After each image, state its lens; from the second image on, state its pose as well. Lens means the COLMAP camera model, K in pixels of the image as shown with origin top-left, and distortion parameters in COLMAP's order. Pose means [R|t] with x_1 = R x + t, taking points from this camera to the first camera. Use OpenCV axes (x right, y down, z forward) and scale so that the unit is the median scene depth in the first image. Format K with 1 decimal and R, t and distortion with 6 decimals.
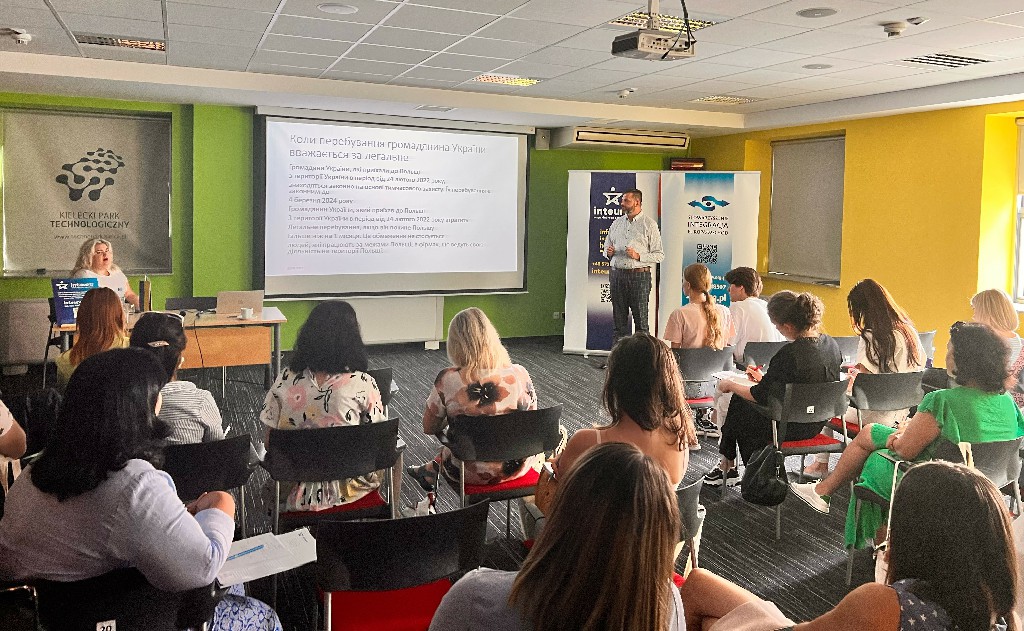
lens RADIAL K [[768.5, 0, 513.8], [0, 768.5, 228.5], [0, 0, 1]] dist [0.028201, -0.002146]
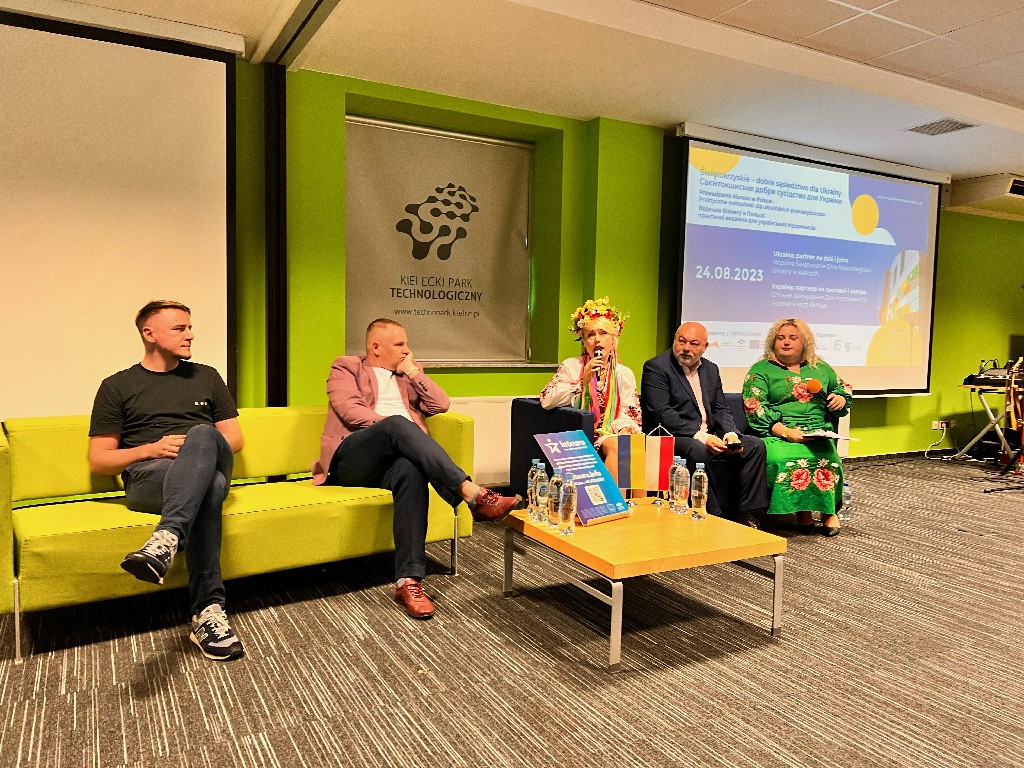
lens RADIAL K [[762.3, 0, 506.6], [0, 762.3, 383.4], [0, 0, 1]] dist [0.031435, -0.037928]
pose [[0.995843, -0.004986, 0.090955, -0.548756], [0.001747, 0.999363, 0.035651, 0.049370], [-0.091074, -0.035344, 0.995217, 0.318296]]
